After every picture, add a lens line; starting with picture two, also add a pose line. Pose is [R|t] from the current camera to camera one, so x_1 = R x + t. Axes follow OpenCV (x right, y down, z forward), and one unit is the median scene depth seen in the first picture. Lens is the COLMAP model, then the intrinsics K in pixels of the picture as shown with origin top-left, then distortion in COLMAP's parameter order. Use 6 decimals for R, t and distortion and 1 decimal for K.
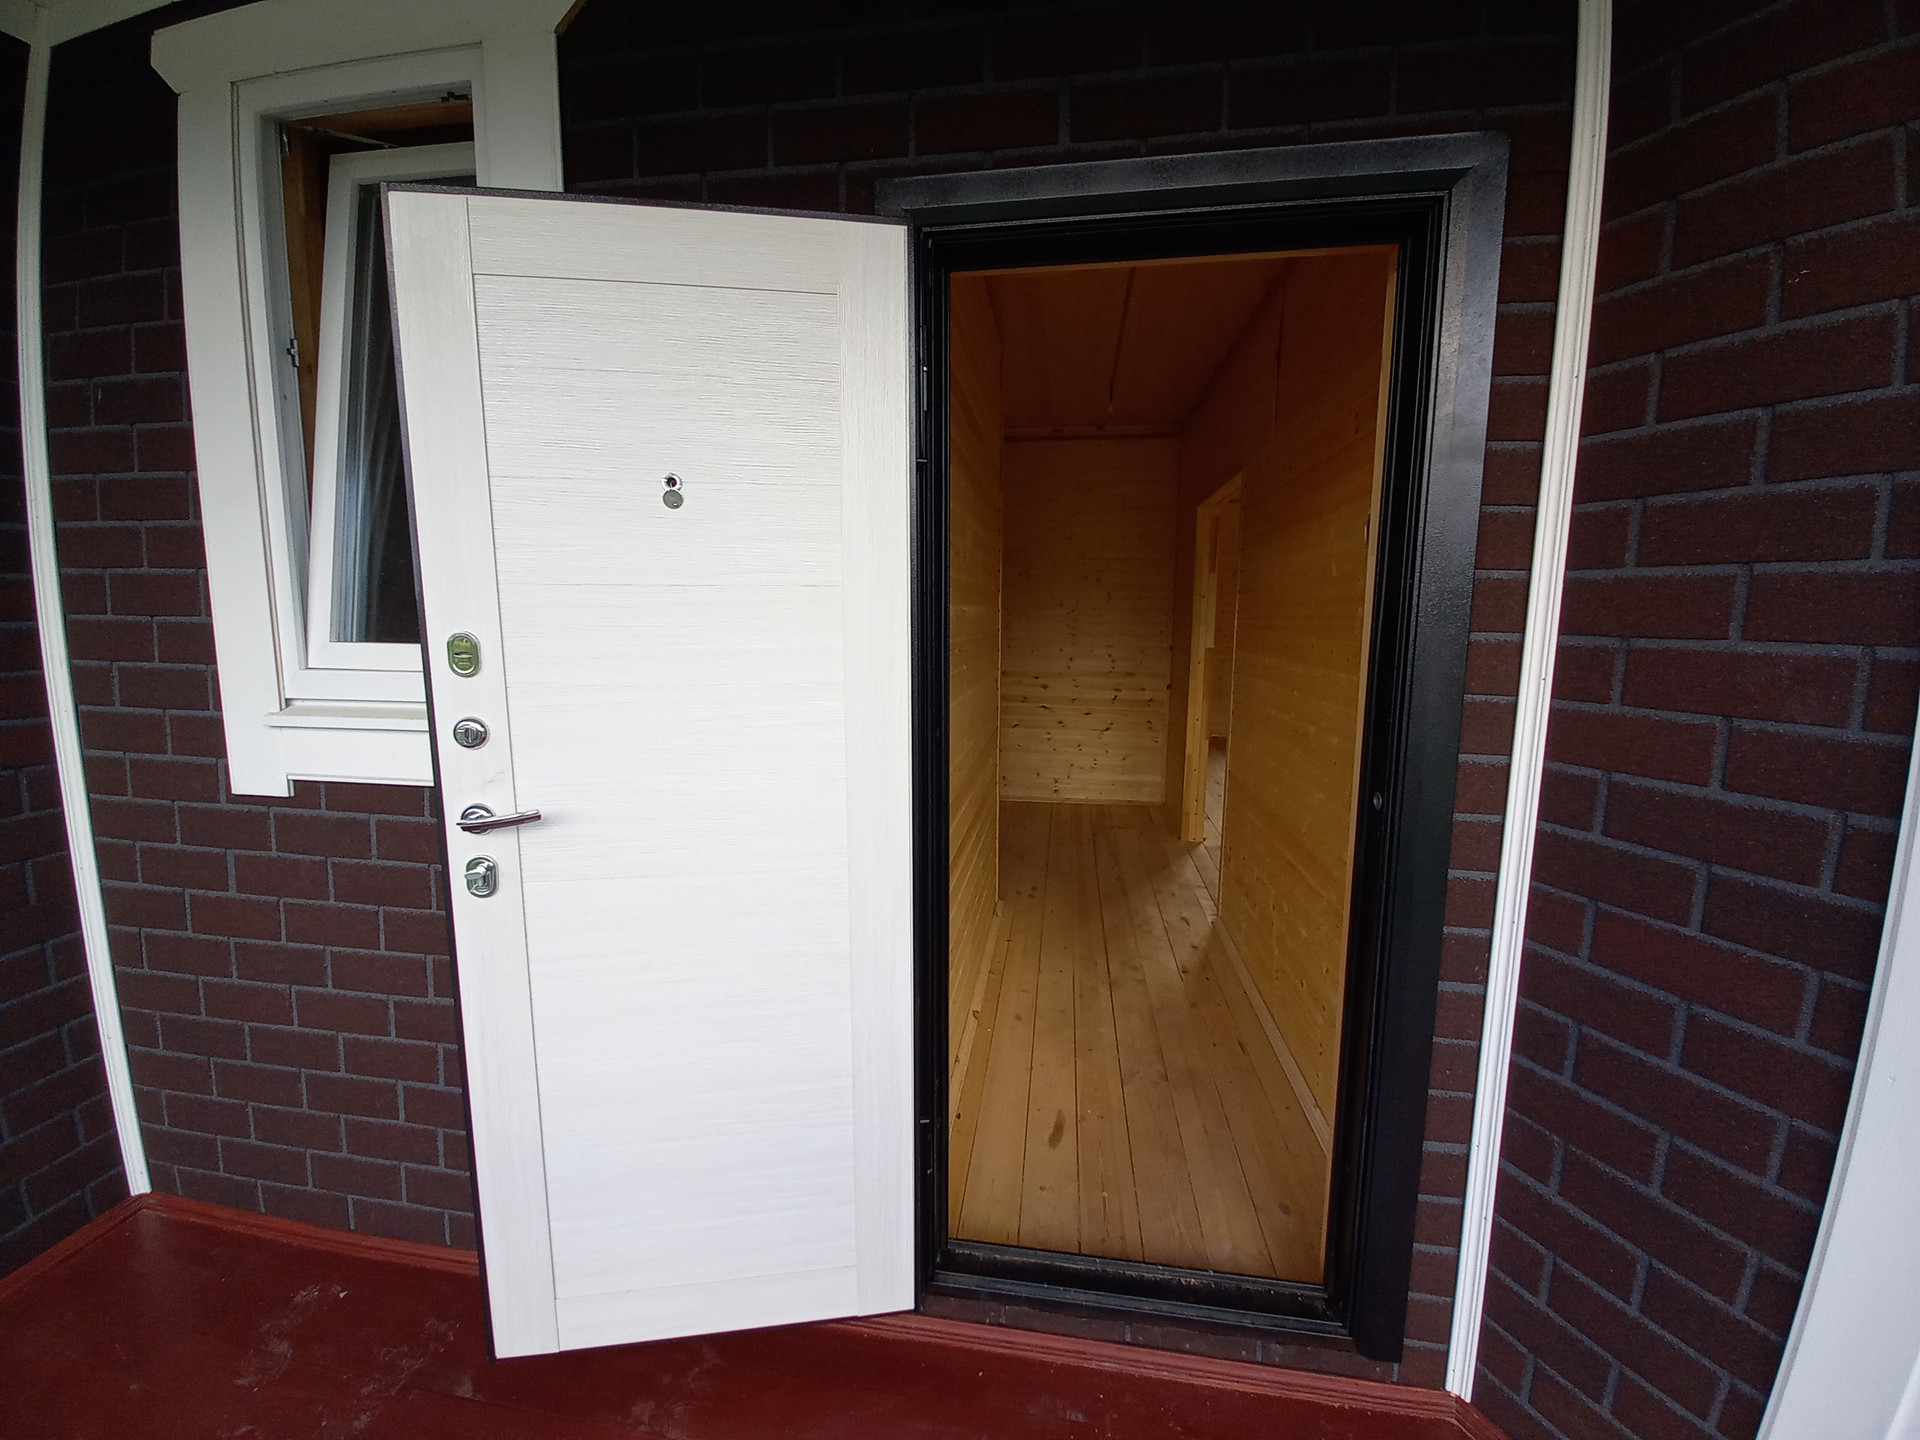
lens RADIAL K [[754.2, 0, 968.2], [0, 754.2, 705.1], [0, 0, 1]] dist [-0.000972, -0.007523]
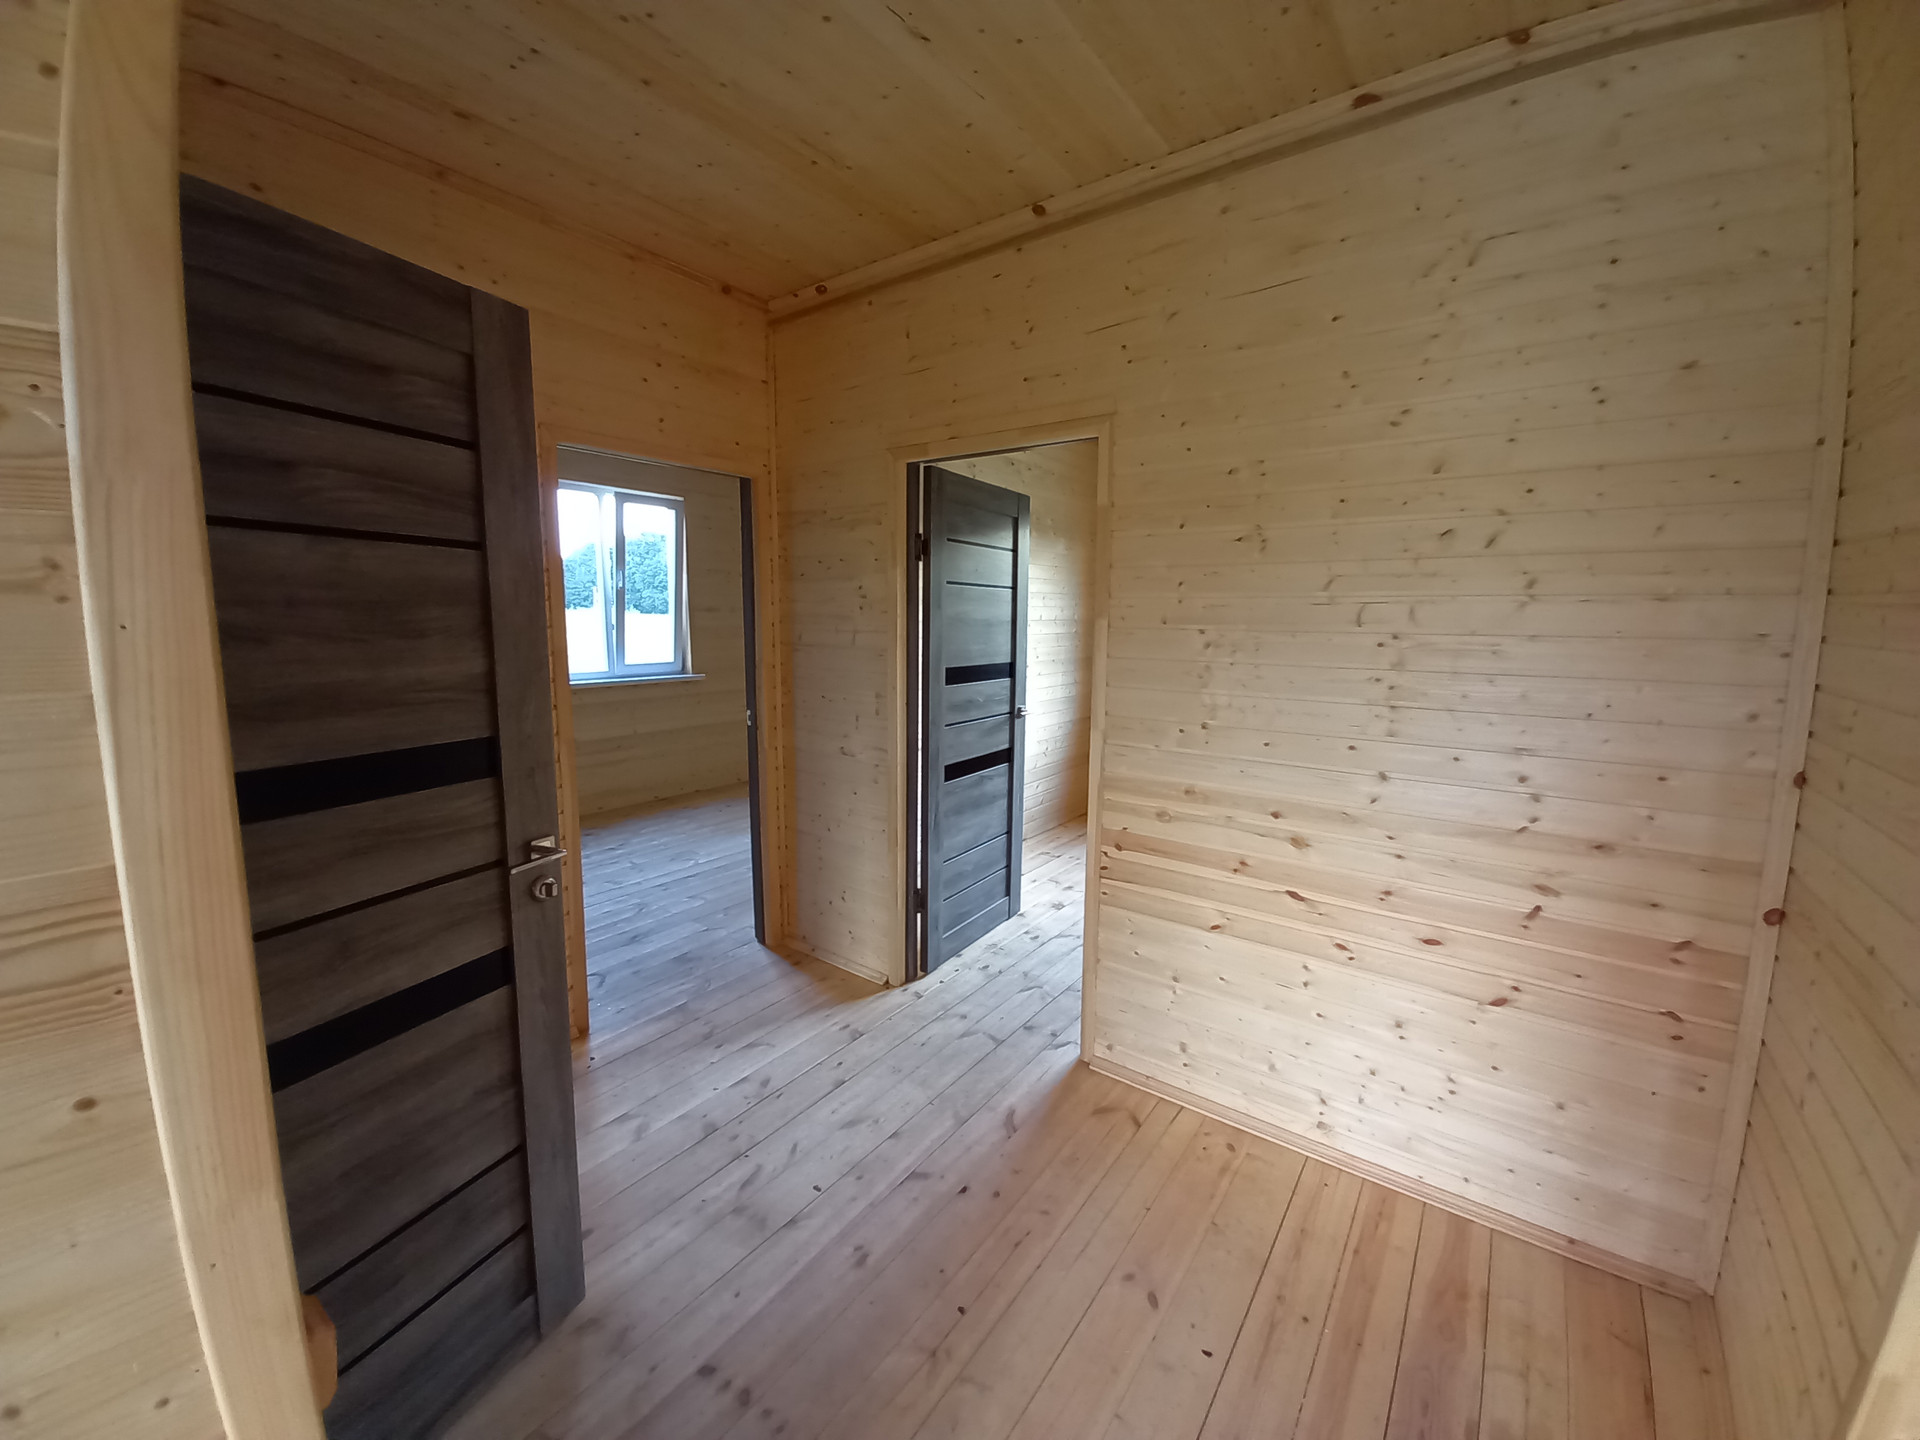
lens RADIAL K [[758.0, 0, 954.1], [0, 758.0, 709.9], [0, 0, 1]] dist [0.002235, -0.006383]
pose [[0.878153, 0.054489, -0.475267, 0.150041], [-0.056591, 0.998348, 0.009897, -0.099204], [0.475021, 0.018205, 0.879786, 0.713689]]
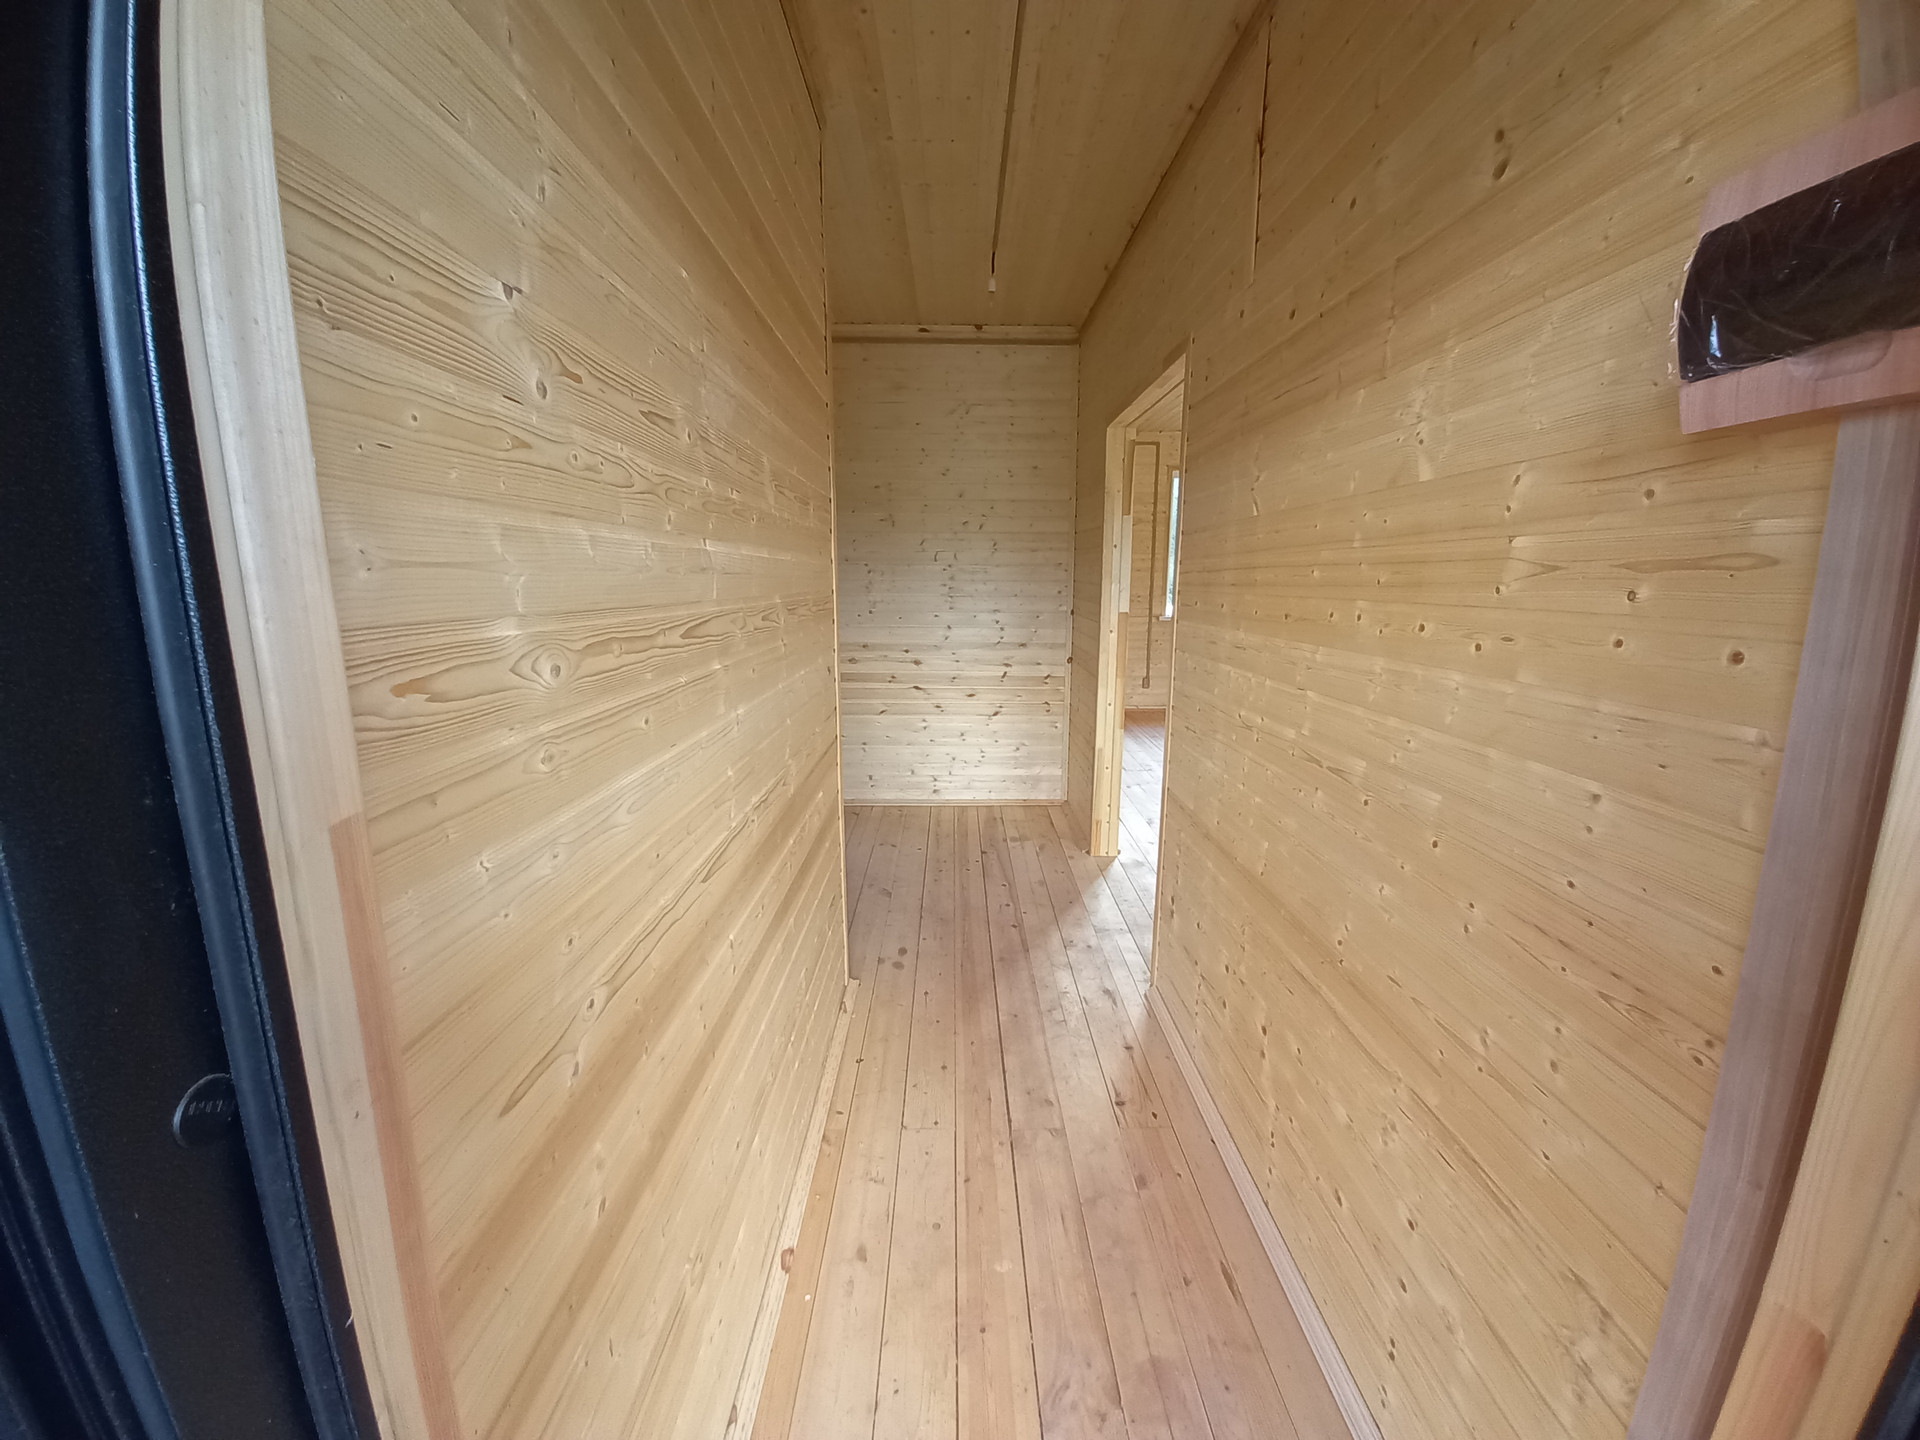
lens RADIAL K [[754.2, 0, 968.2], [0, 754.2, 705.1], [0, 0, 1]] dist [-0.000972, -0.007523]
pose [[0.988710, -0.030362, 0.146736, 0.043166], [0.022841, 0.998351, 0.052673, -0.024272], [-0.148093, -0.048727, 0.987772, 0.244017]]
